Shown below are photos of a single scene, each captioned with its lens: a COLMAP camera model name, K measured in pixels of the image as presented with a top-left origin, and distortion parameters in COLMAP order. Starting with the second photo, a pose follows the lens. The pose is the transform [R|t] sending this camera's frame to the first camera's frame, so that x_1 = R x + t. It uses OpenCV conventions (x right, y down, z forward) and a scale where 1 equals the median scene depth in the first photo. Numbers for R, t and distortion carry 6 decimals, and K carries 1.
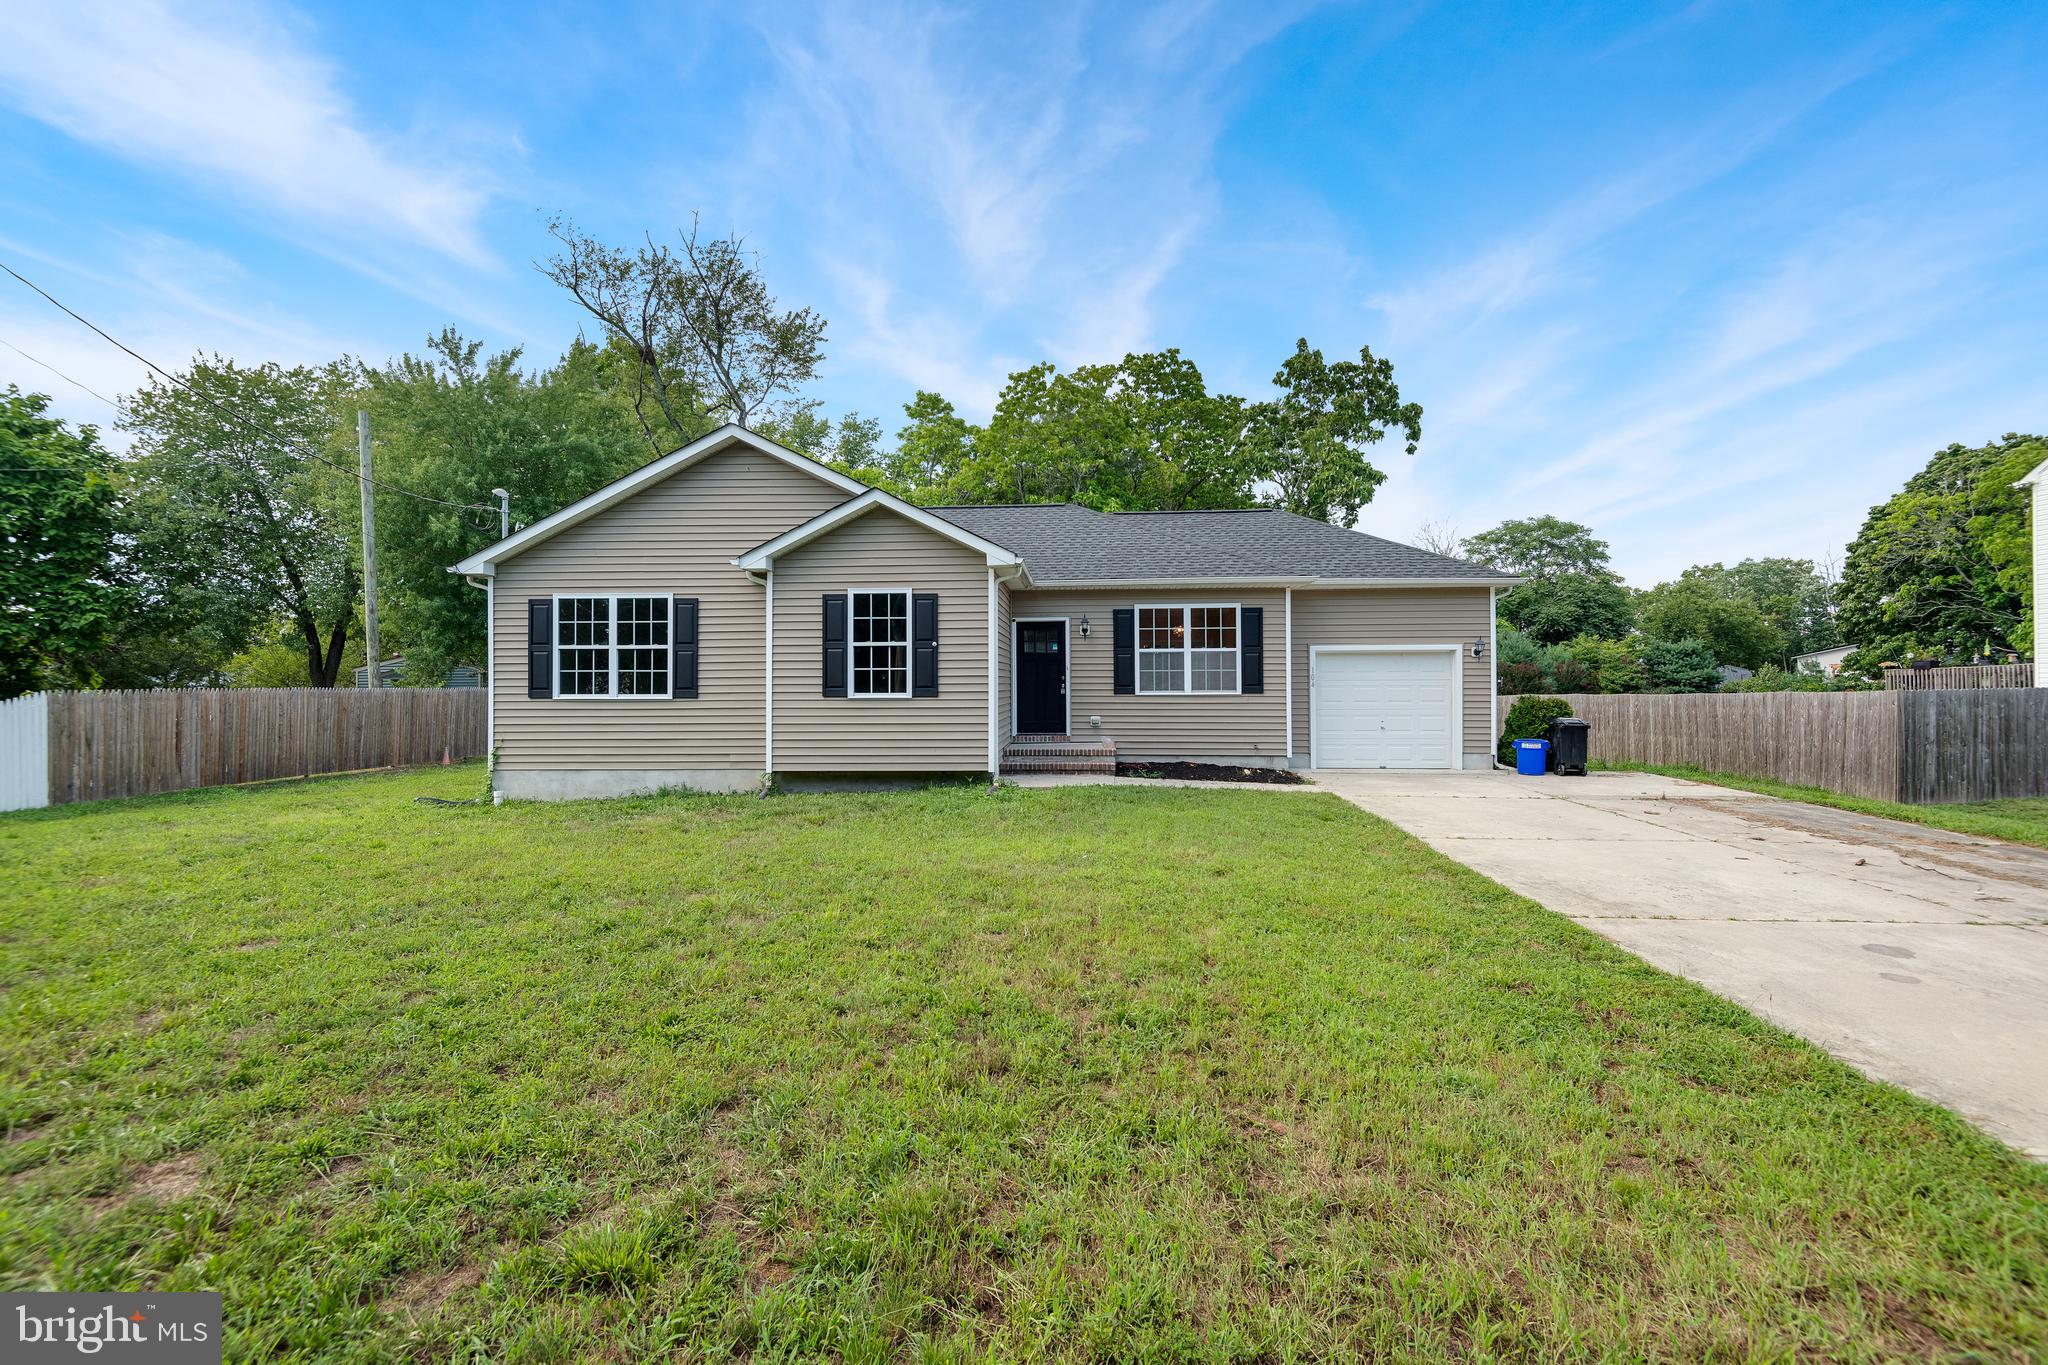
lens RADIAL K [[950.5, 0, 1026.4], [0, 950.5, 667.7], [0, 0, 1]] dist [0.030251, -0.016257]
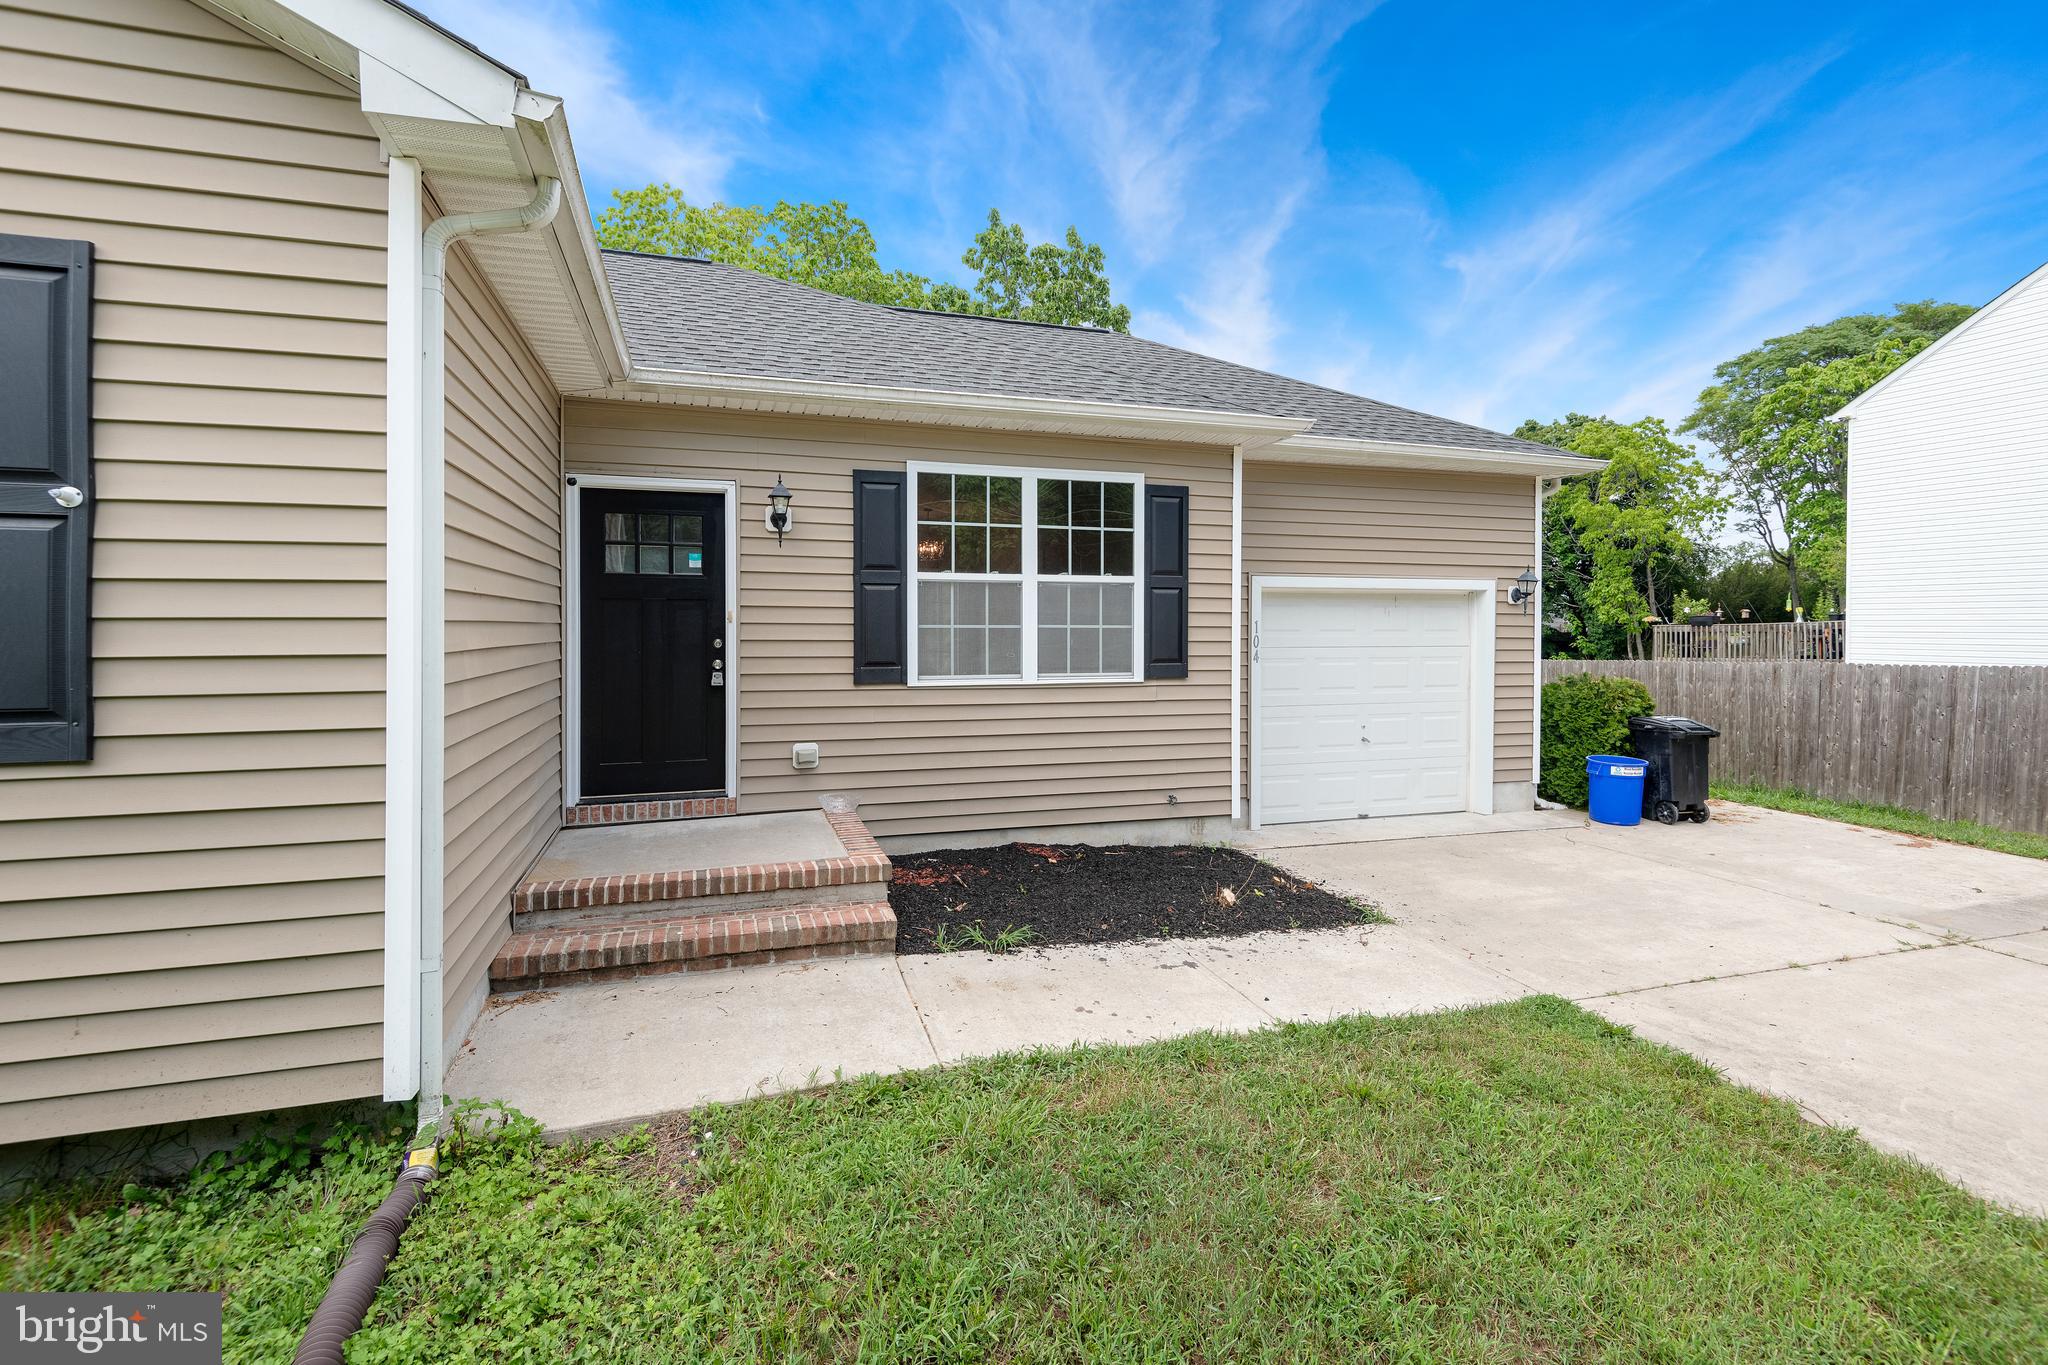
lens RADIAL K [[955.4, 0, 1032.0], [0, 955.4, 640.3], [0, 0, 1]] dist [0.032227, -0.021242]
pose [[0.925292, 0.002000, 0.379250, 0.010160], [-0.014220, 0.999466, 0.029425, -0.003315], [-0.378989, -0.032620, 0.924826, 0.610334]]
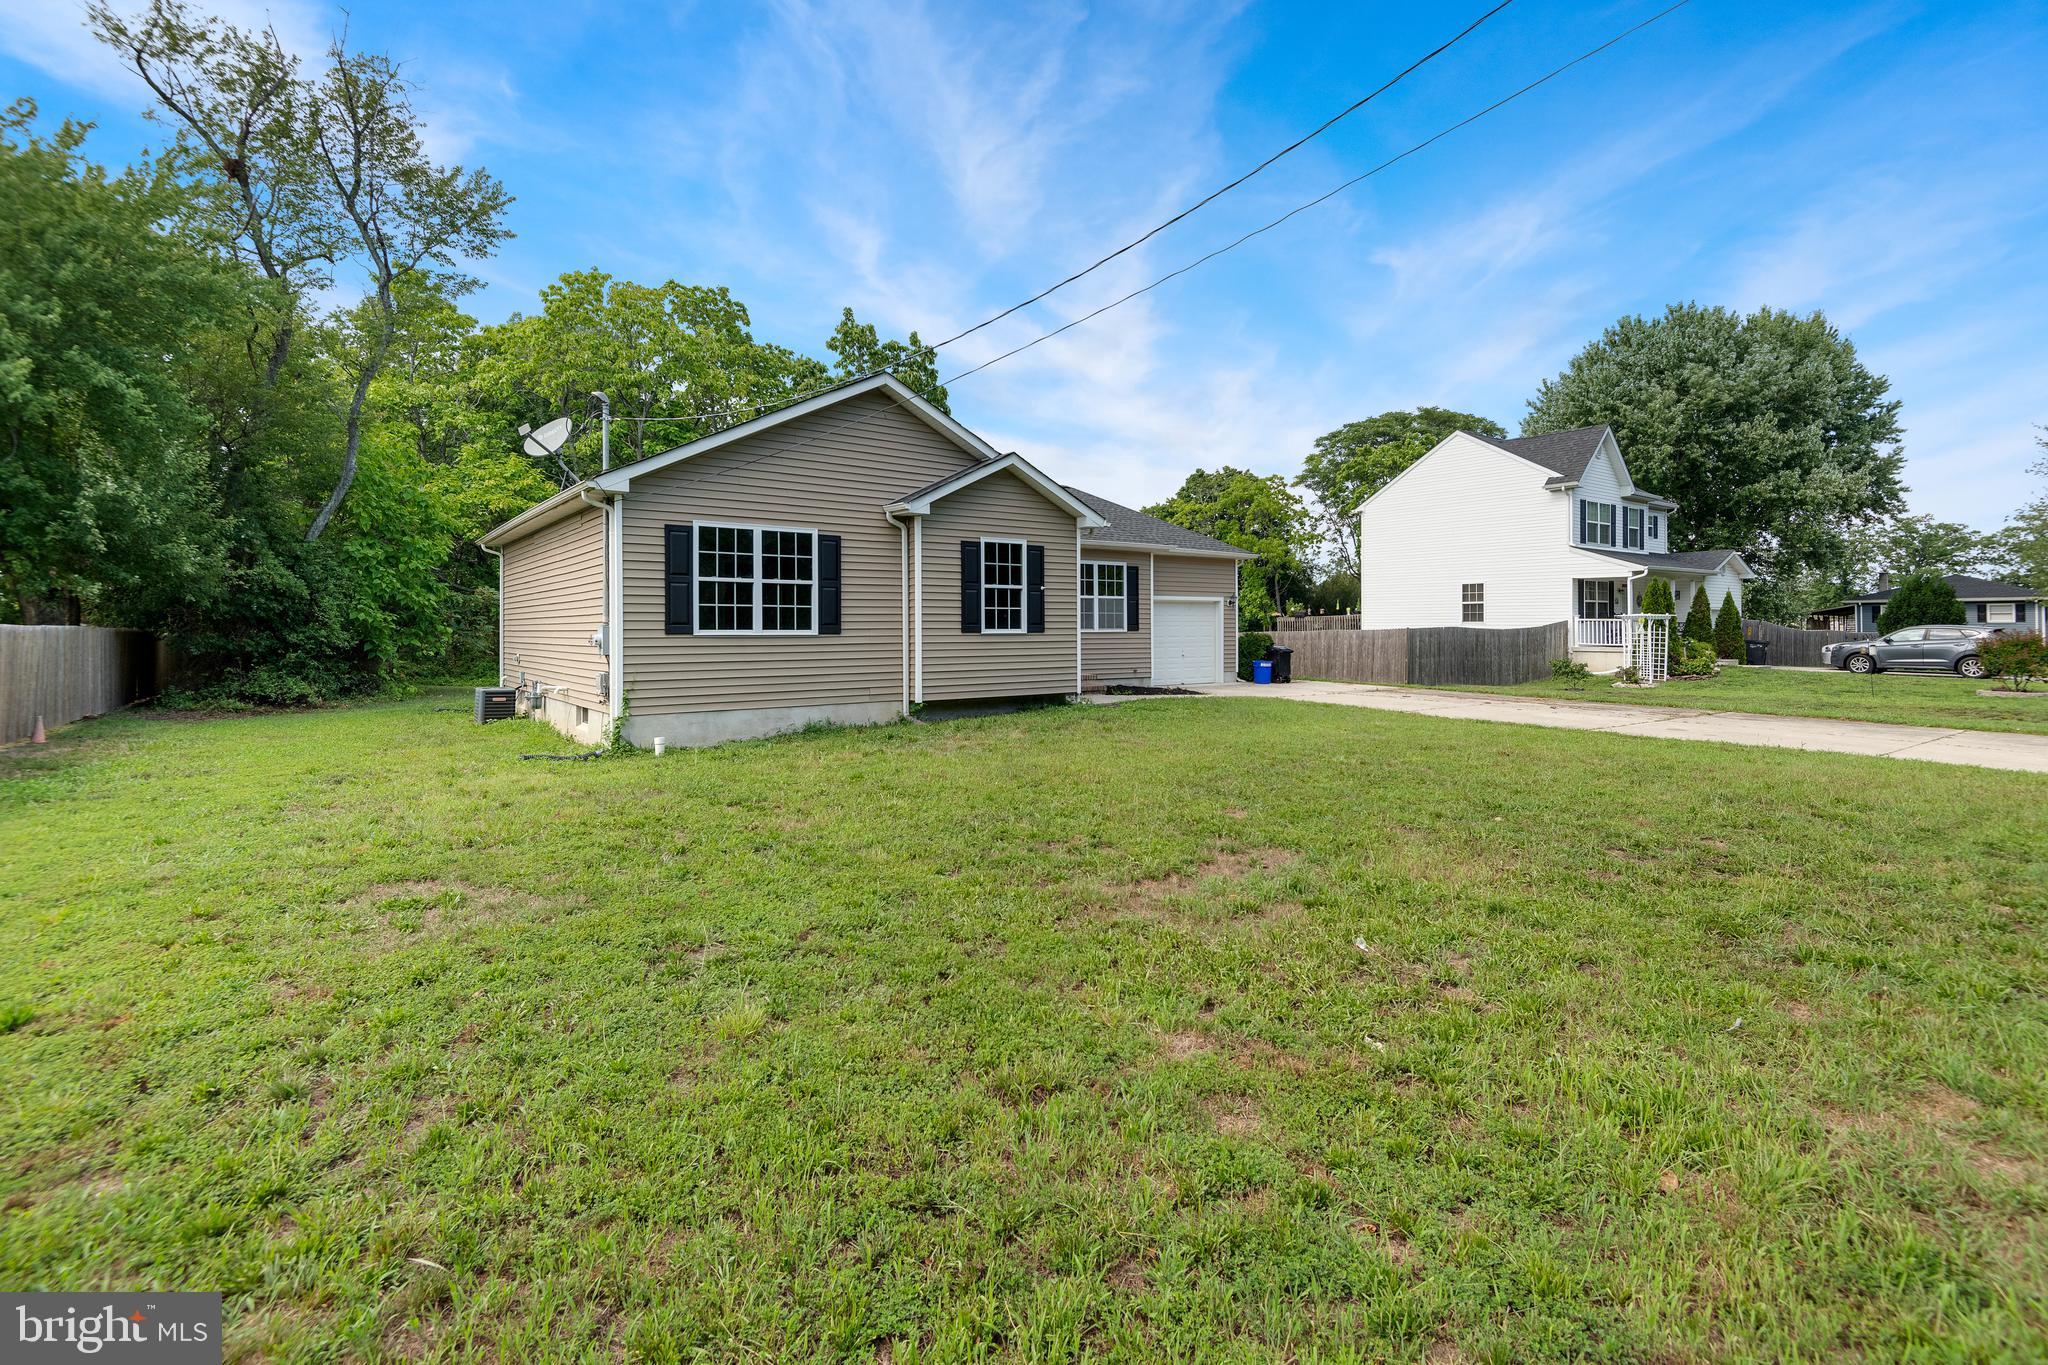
lens RADIAL K [[933.8, 0, 1023.7], [0, 933.8, 643.3], [0, 0, 1]] dist [0.027724, -0.020071]
pose [[0.769107, -0.007235, 0.639079, -0.713161], [-0.016649, 0.999370, 0.031350, 0.006170], [-0.638904, -0.034751, 0.768502, 0.093177]]
